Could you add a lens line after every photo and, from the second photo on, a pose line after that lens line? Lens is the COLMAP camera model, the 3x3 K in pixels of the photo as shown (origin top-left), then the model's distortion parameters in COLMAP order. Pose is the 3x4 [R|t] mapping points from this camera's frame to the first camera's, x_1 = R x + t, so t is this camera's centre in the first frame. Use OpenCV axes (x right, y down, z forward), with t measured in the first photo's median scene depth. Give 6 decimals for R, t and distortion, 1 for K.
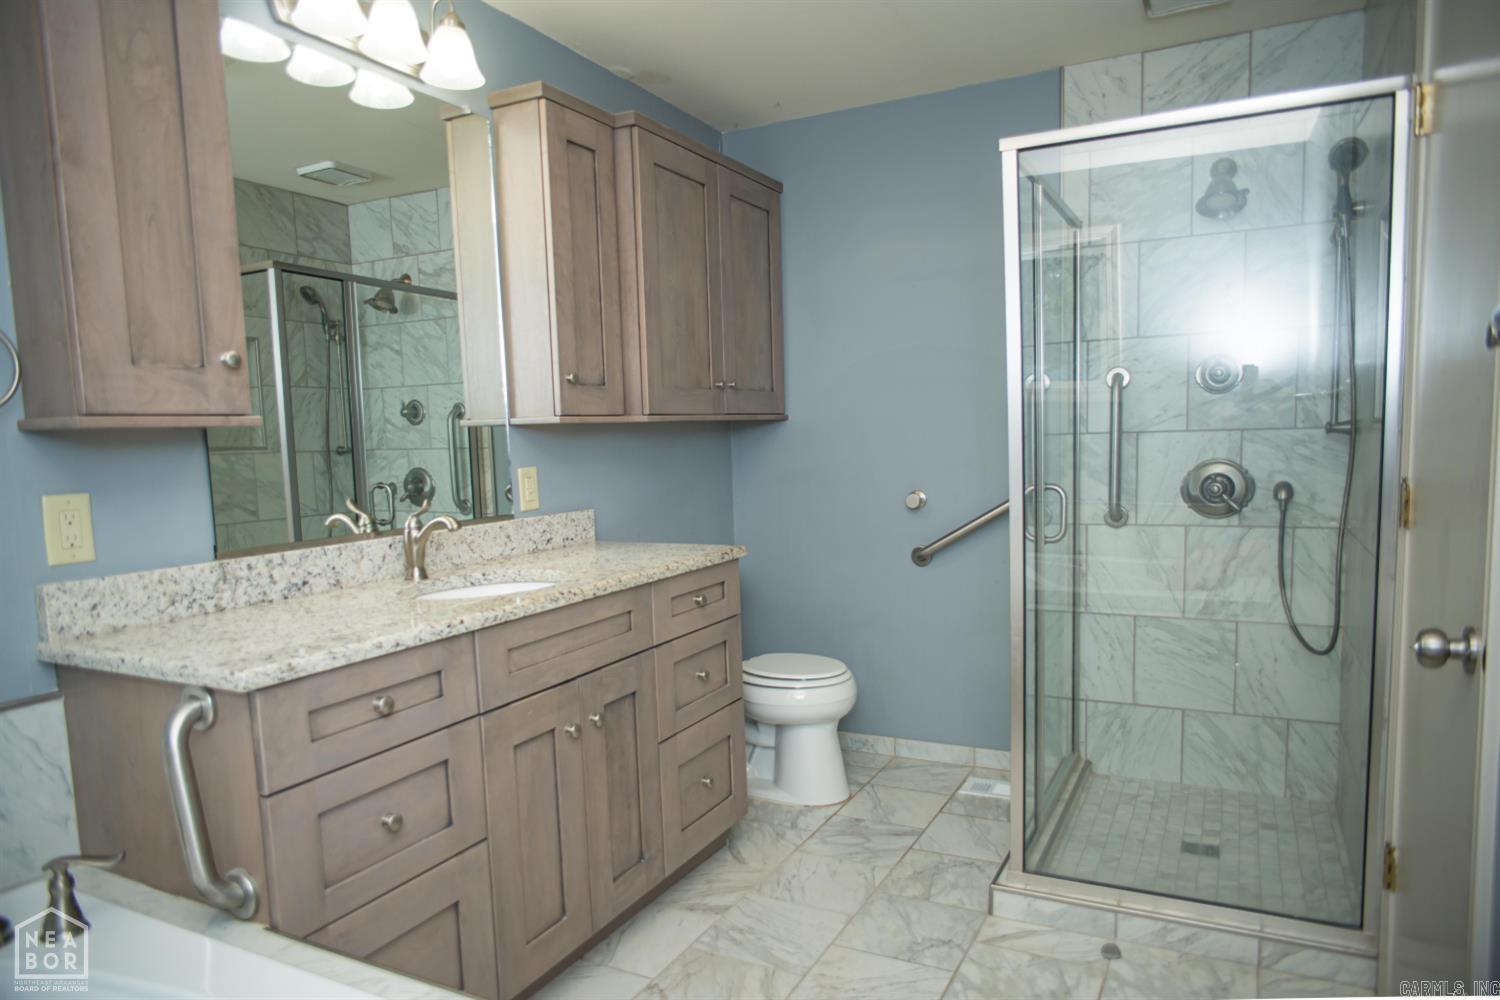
lens RADIAL K [[991.2, 0, 751.0], [0, 991.2, 543.4], [0, 0, 1]] dist [-0.006616, -0.000506]
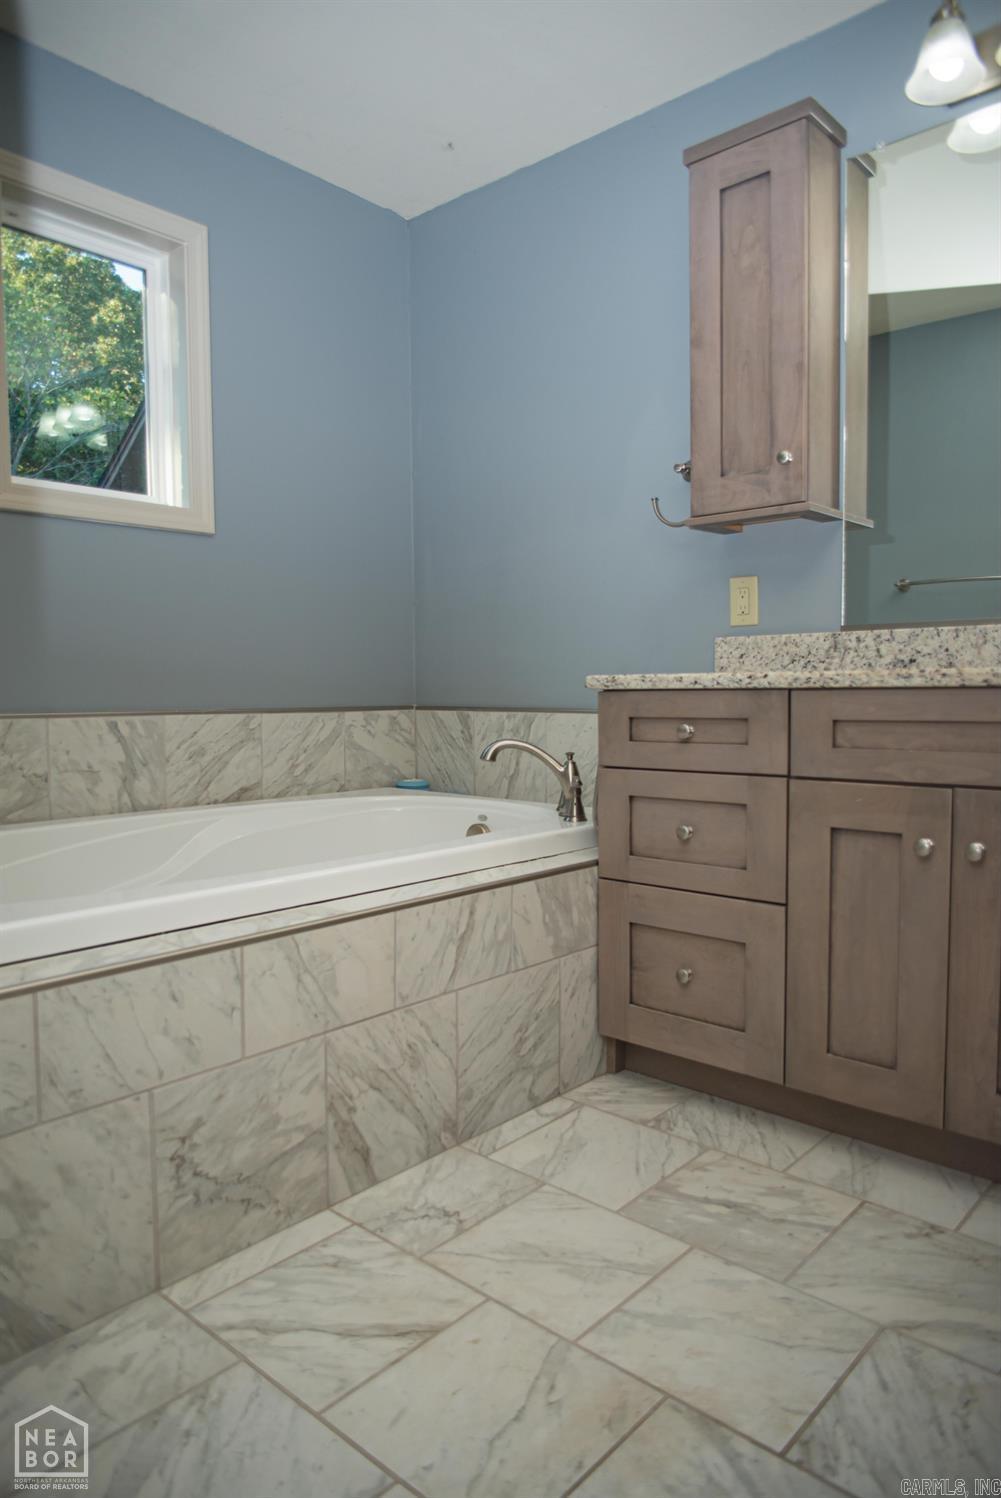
lens RADIAL K [[989.8, 0, 500.5], [0, 989.8, 749.0], [0, 0, 1]] dist [-0.006616, -0.000506]
pose [[-0.255083, 0.091434, -0.962586, 0.752087], [-0.098478, 0.987886, 0.119934, 0.056587], [0.961891, 0.125387, -0.242988, 0.972606]]
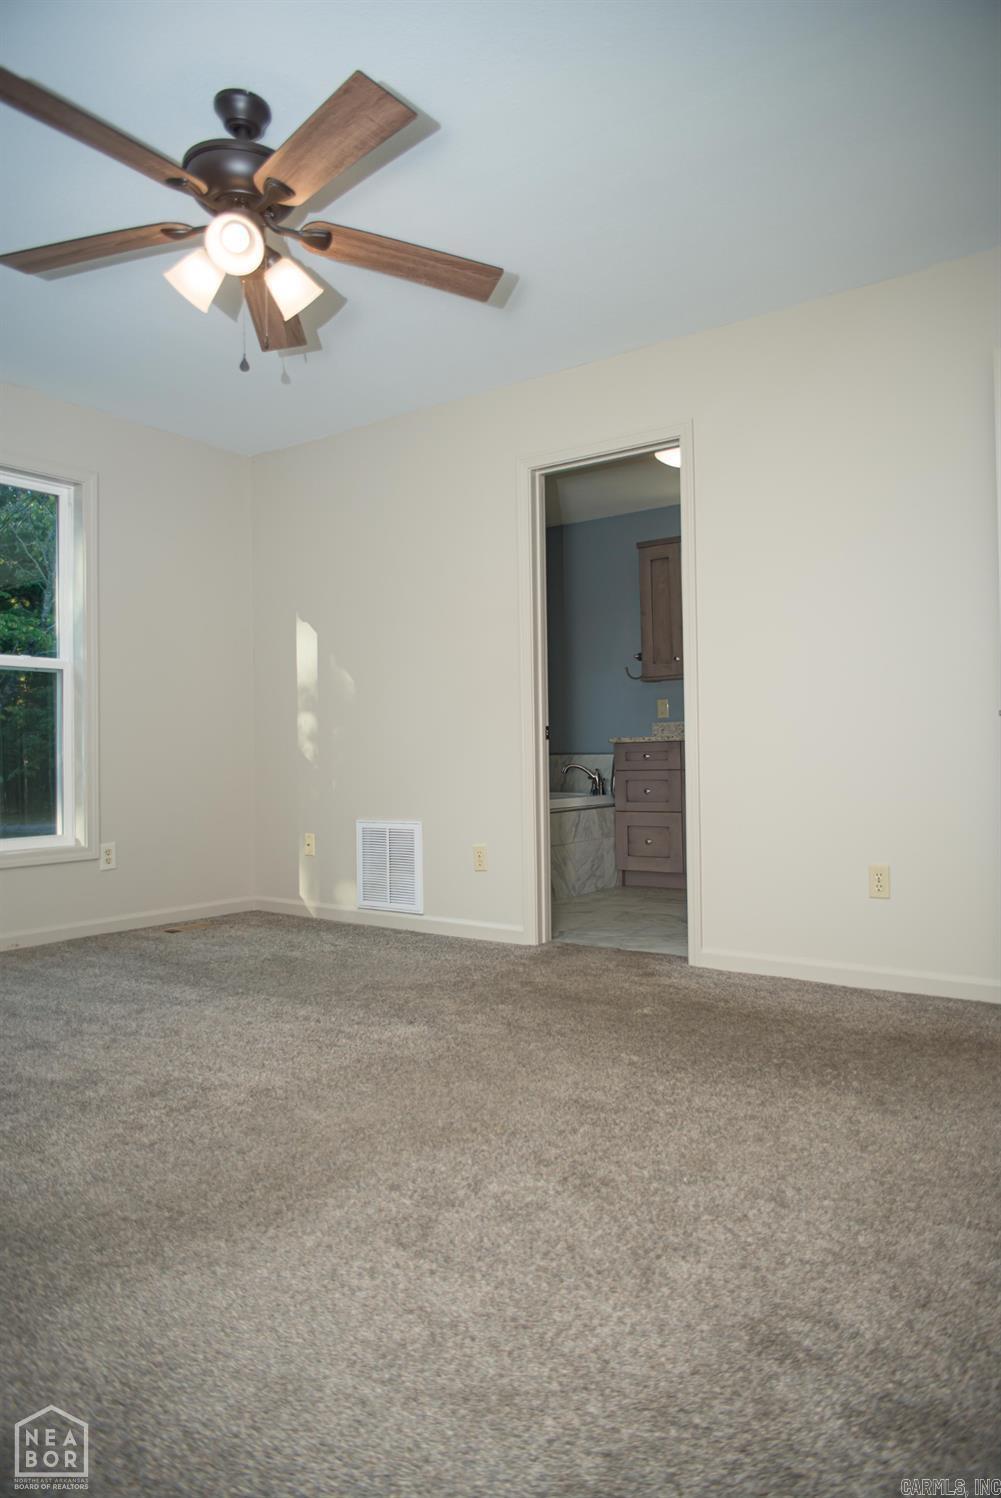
lens RADIAL K [[989.8, 0, 500.5], [0, 989.8, 749.0], [0, 0, 1]] dist [-0.006616, -0.000506]
pose [[-0.164194, 0.029500, -0.985987, 2.846707], [-0.090123, 0.994924, 0.044775, 0.022591], [0.982302, 0.096212, -0.160702, 0.950517]]
